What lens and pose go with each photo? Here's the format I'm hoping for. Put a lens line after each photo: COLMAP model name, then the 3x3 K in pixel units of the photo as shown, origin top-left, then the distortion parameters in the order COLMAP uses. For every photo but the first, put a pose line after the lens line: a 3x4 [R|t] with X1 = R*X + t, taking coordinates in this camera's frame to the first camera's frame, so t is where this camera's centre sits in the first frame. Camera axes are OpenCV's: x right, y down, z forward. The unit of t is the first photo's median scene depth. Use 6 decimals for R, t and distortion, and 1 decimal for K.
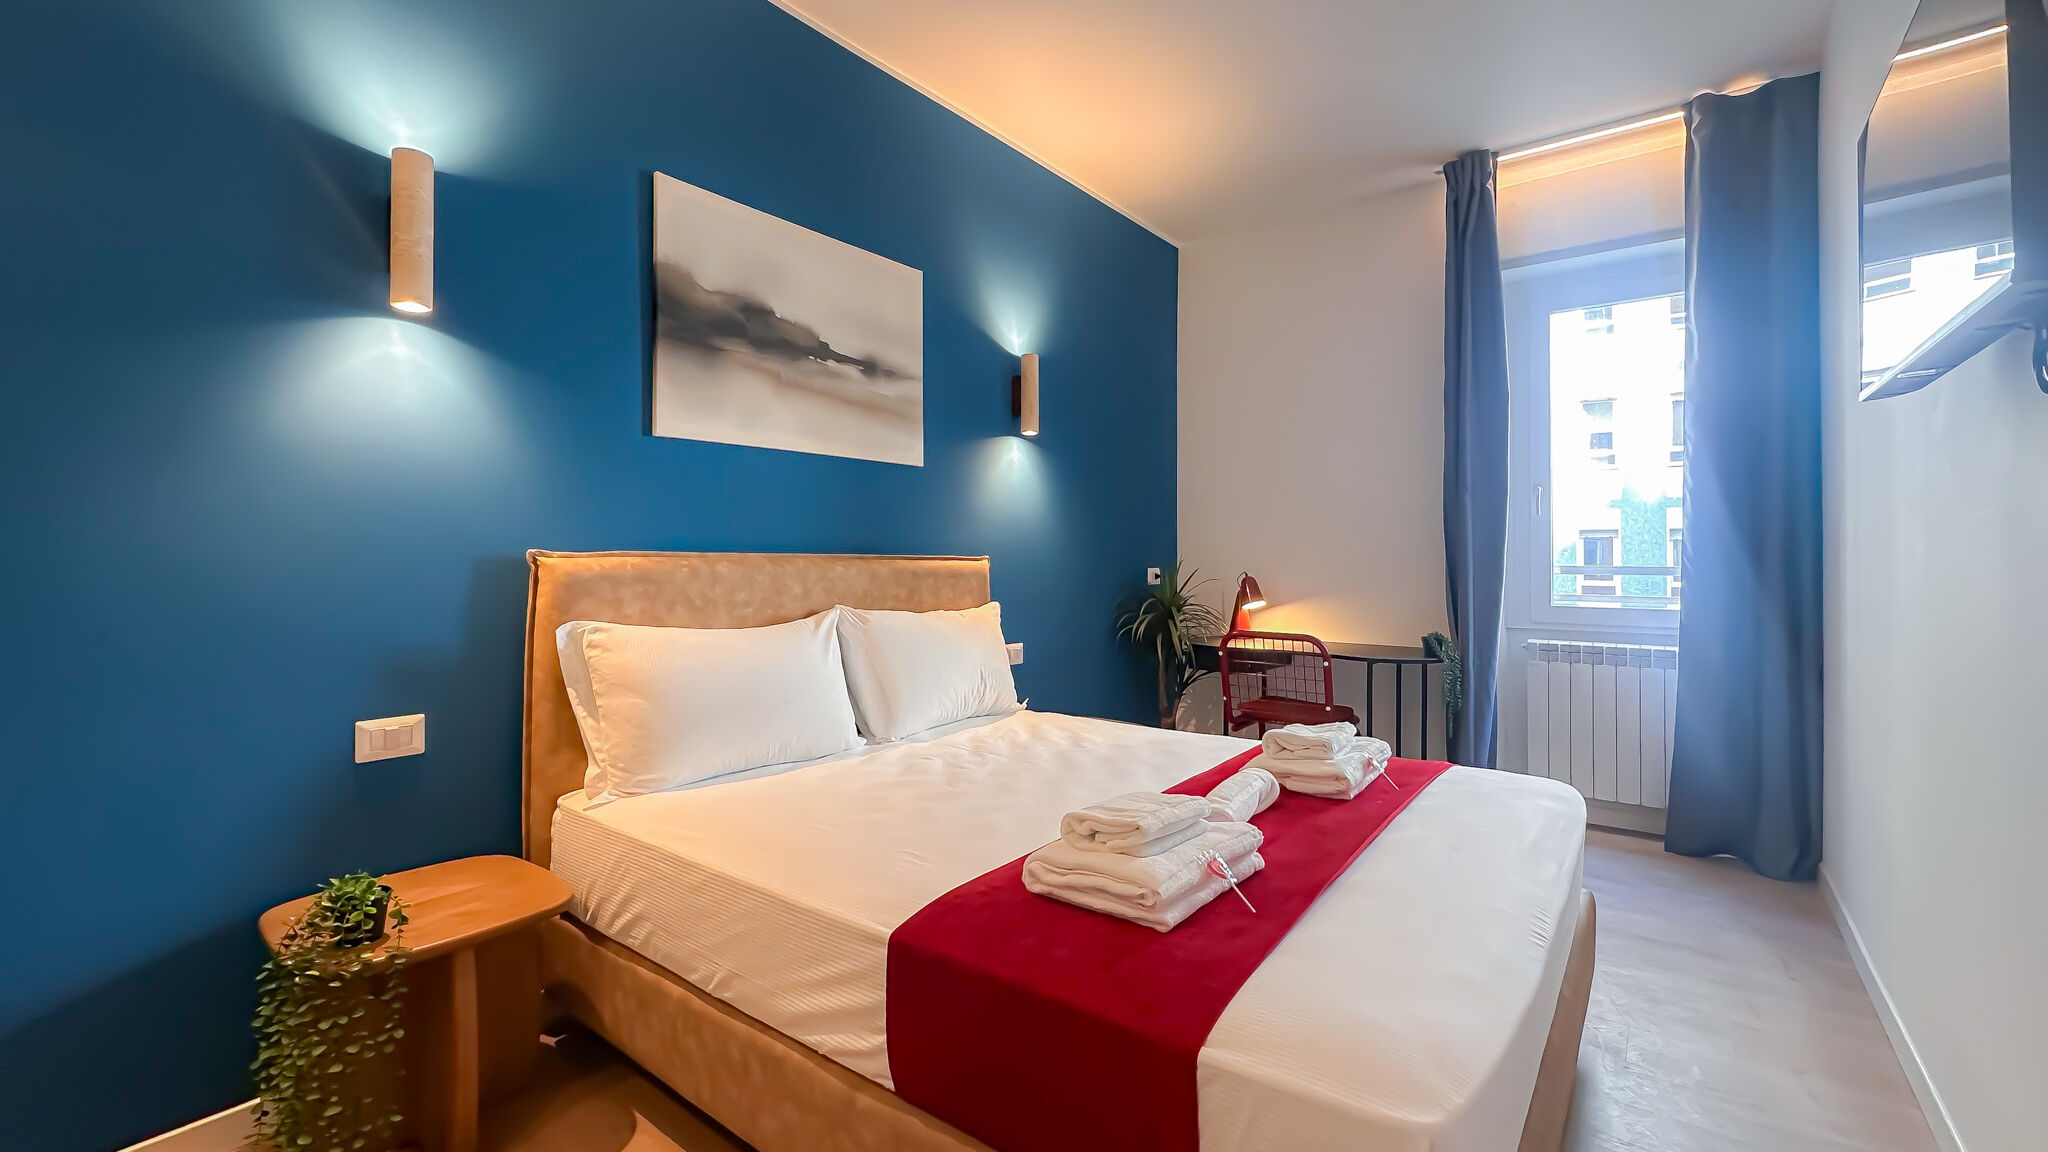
lens RADIAL K [[840.0, 0, 1019.8], [0, 840.0, 551.8], [0, 0, 1]] dist [-0.000426, 0.000155]
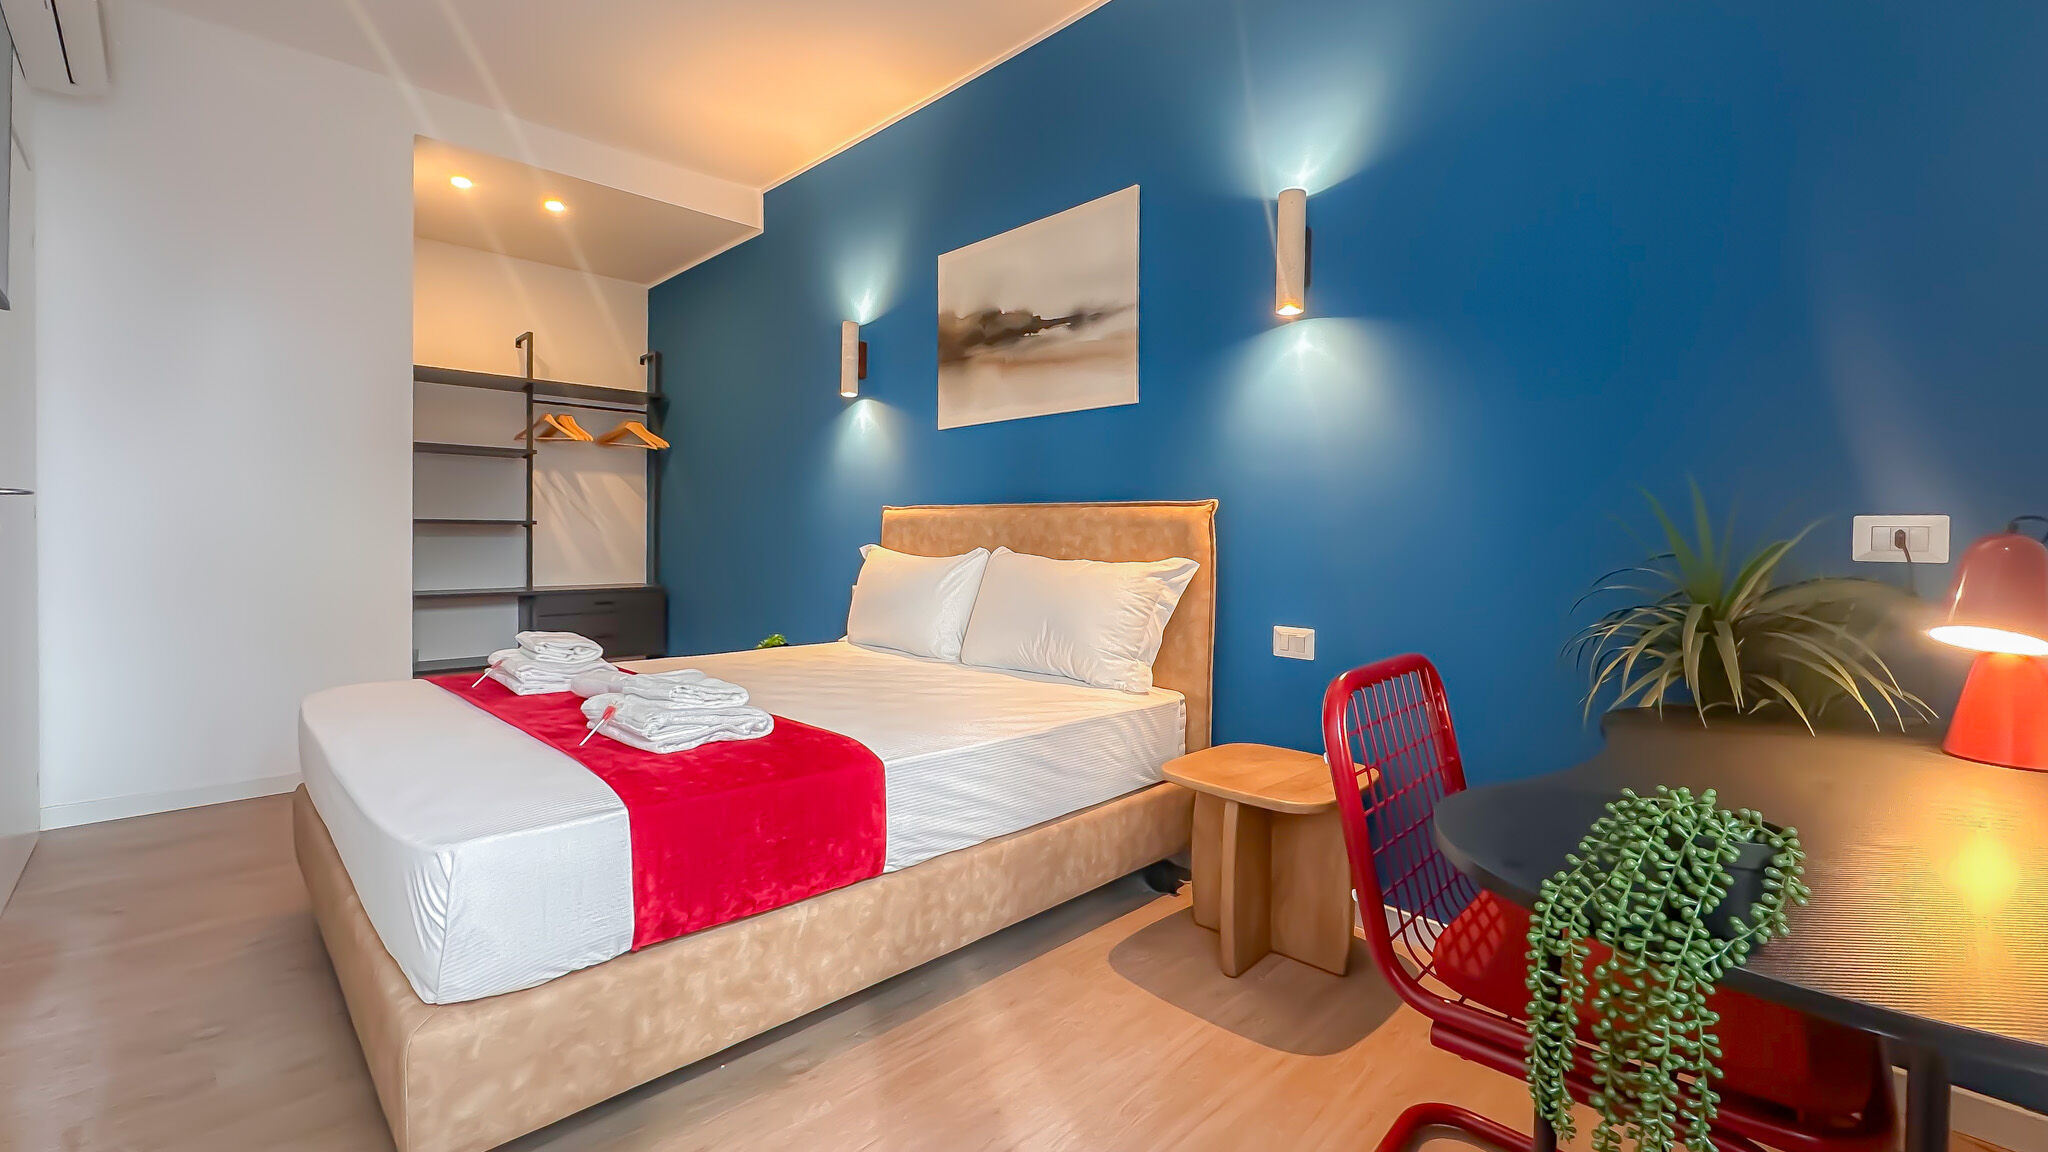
lens RADIAL K [[851.7, 0, 1015.5], [0, 851.7, 558.9], [0, 0, 1]] dist [-0.000525, -0.000012]
pose [[-0.133877, 0.011967, -0.990926, 0.992738], [-0.013864, 0.999807, 0.013947, 0.066991], [0.990901, 0.015606, -0.133685, 1.233115]]
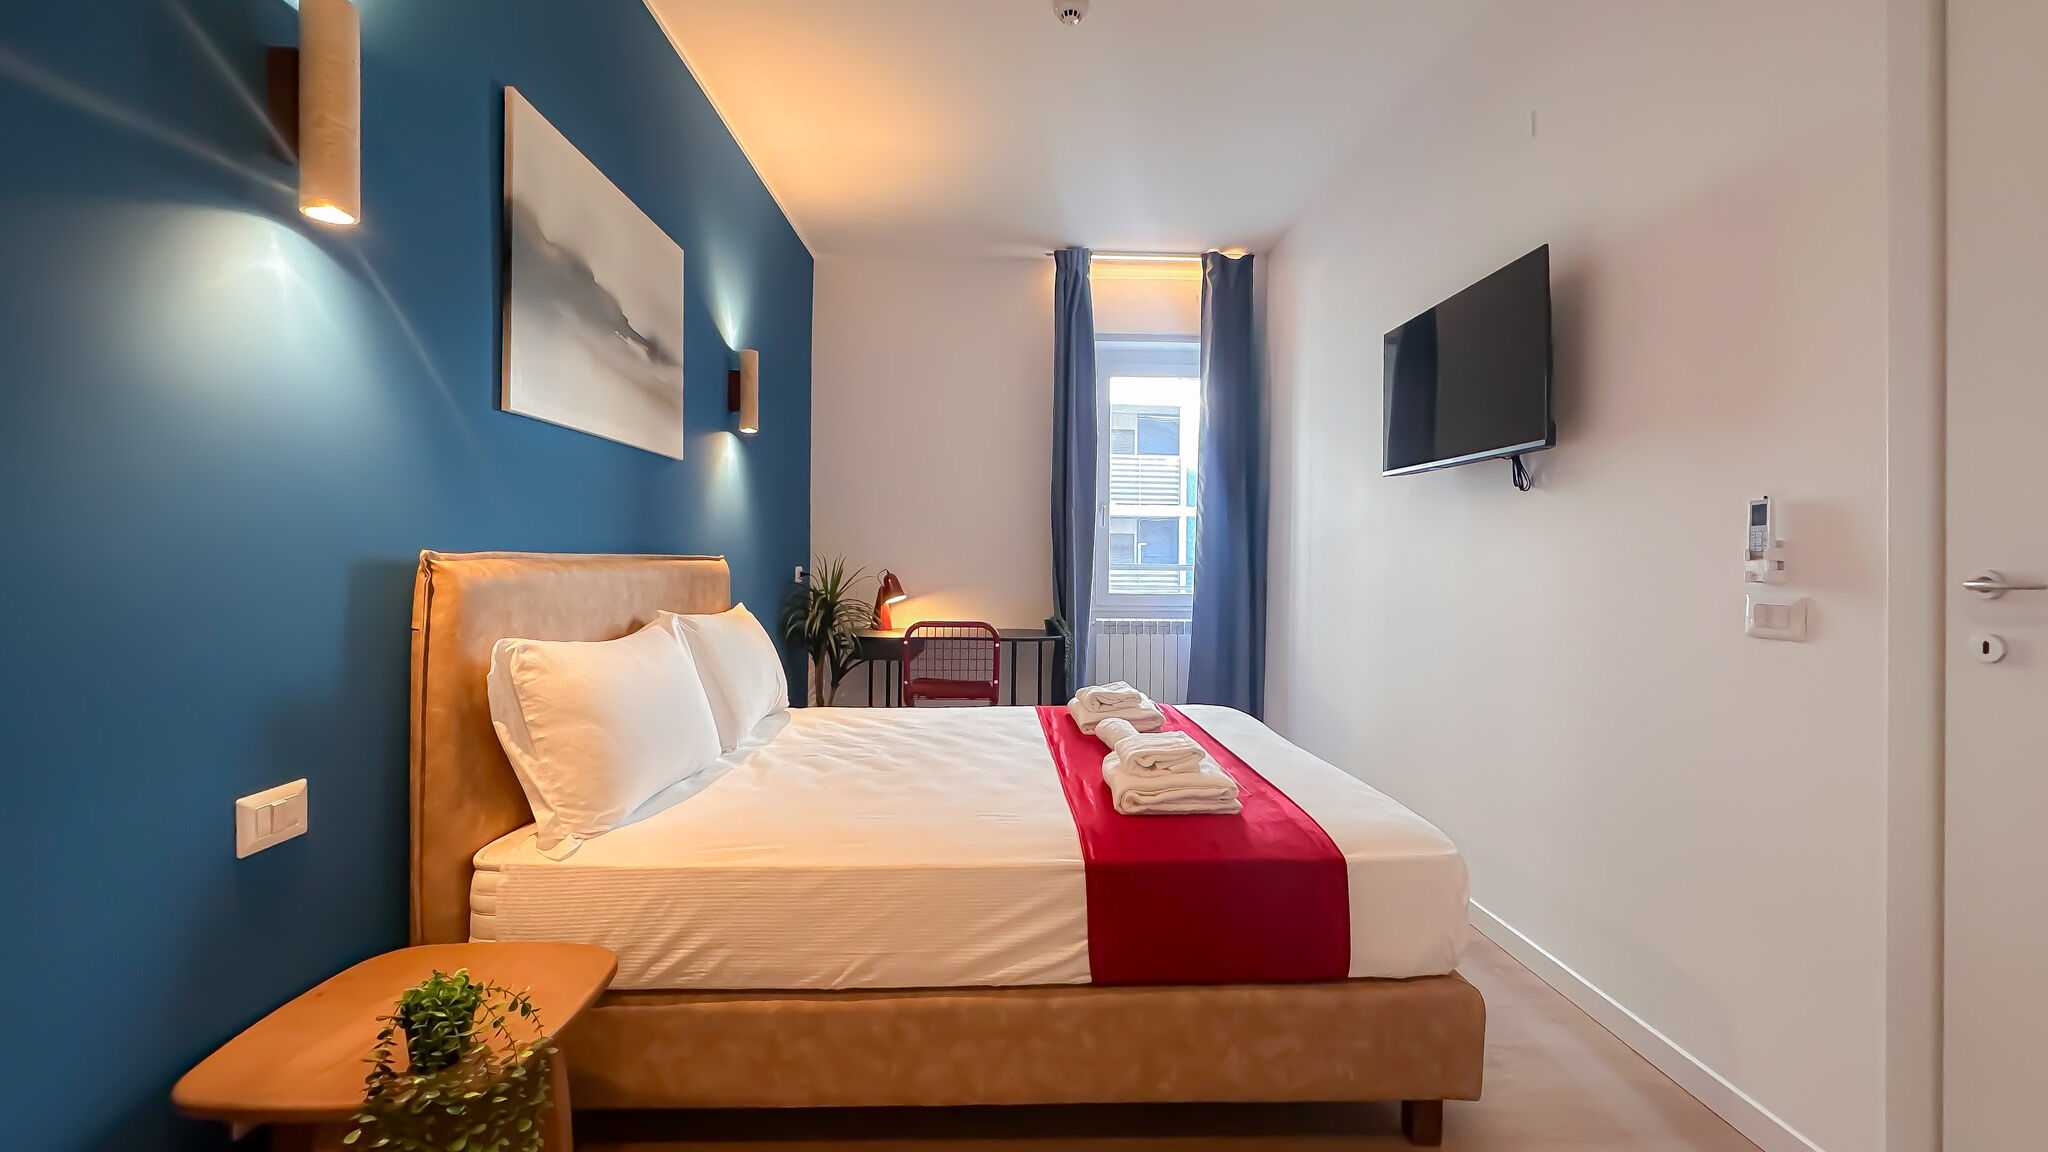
lens RADIAL K [[851.7, 0, 1015.5], [0, 851.7, 558.9], [0, 0, 1]] dist [-0.000525, -0.000012]
pose [[0.776206, 0.000365, 0.630479, -0.525406], [-0.009246, 0.999899, 0.010805, -0.006813], [-0.630412, -0.014216, 0.776131, 0.037816]]
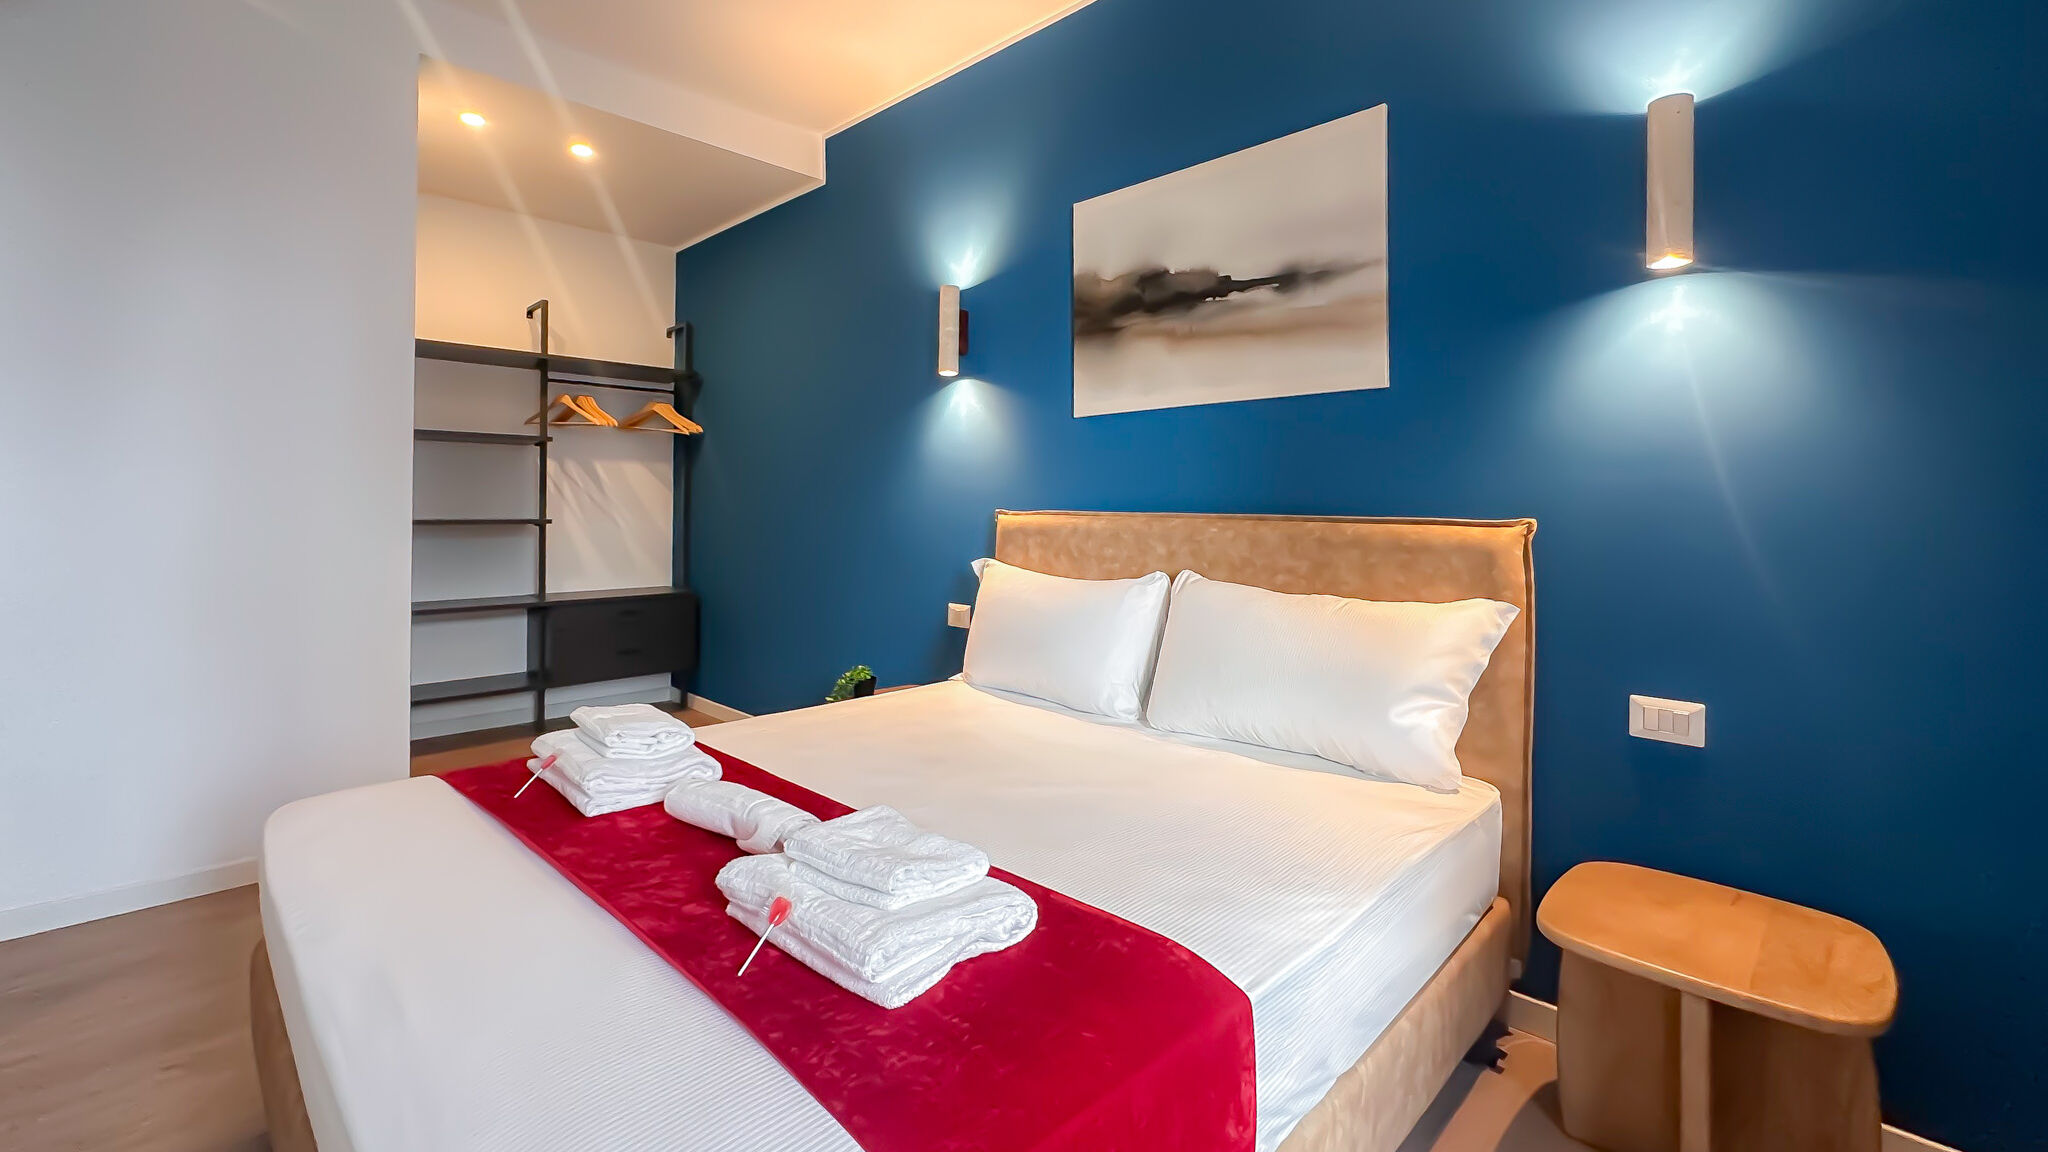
lens RADIAL K [[843.9, 0, 1014.8], [0, 843.9, 514.6], [0, 0, 1]] dist [-0.001794, 0.000090]
pose [[-0.111032, -0.007993, -0.993785, 0.739465], [-0.010982, 0.999916, -0.006815, 0.012846], [0.993756, 0.010157, -0.111111, 0.961469]]
